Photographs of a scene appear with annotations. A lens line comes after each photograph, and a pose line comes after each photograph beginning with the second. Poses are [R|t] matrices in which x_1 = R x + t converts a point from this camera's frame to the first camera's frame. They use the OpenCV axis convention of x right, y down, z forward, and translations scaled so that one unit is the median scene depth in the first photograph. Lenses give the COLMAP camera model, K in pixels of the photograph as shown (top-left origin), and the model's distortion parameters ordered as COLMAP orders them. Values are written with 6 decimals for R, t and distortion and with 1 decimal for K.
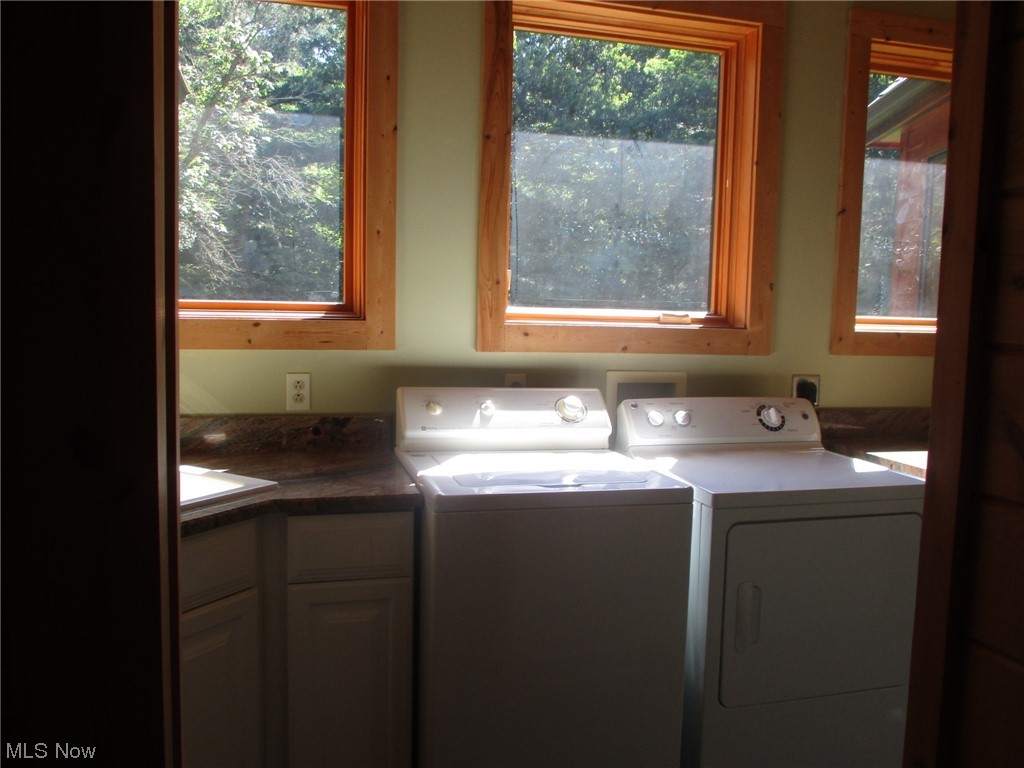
lens RADIAL K [[849.3, 0, 511.6], [0, 849.3, 384.2], [0, 0, 1]] dist [-0.030584, 0.017243]
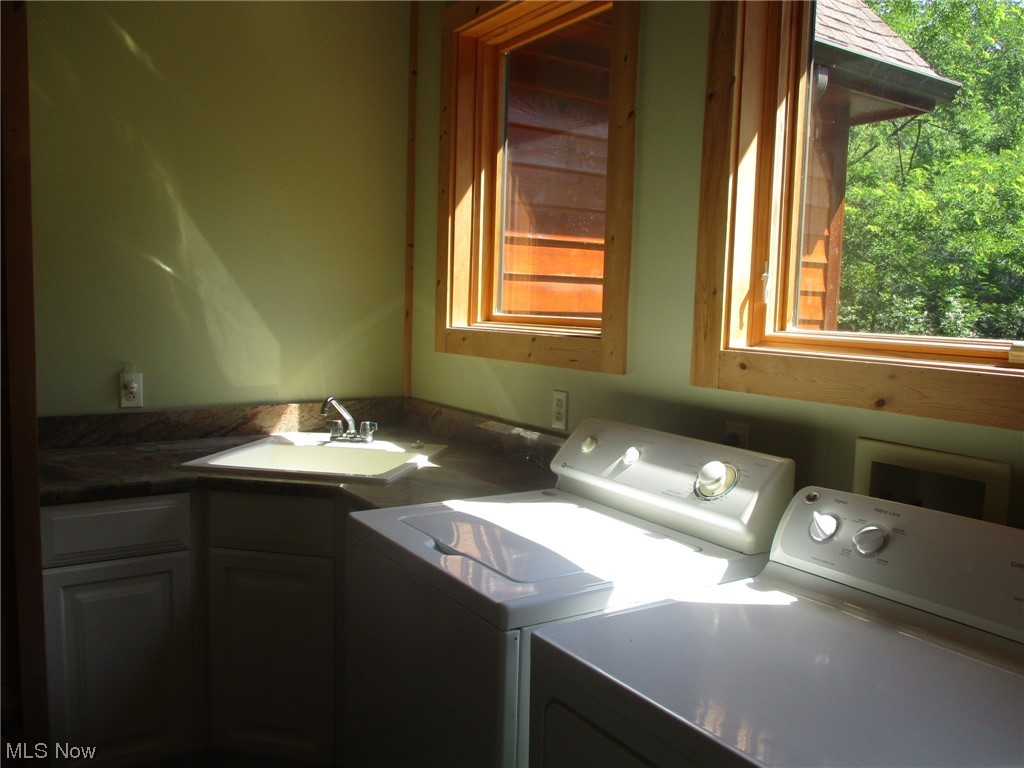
lens RADIAL K [[849.3, 0, 512.0], [0, 849.3, 384.5], [0, 0, 1]] dist [-0.030584, 0.017243]
pose [[0.294567, 0.076089, -0.952597, 0.640847], [-0.106769, 0.993204, 0.046317, -0.058078], [0.949648, 0.088064, 0.300689, 0.636526]]
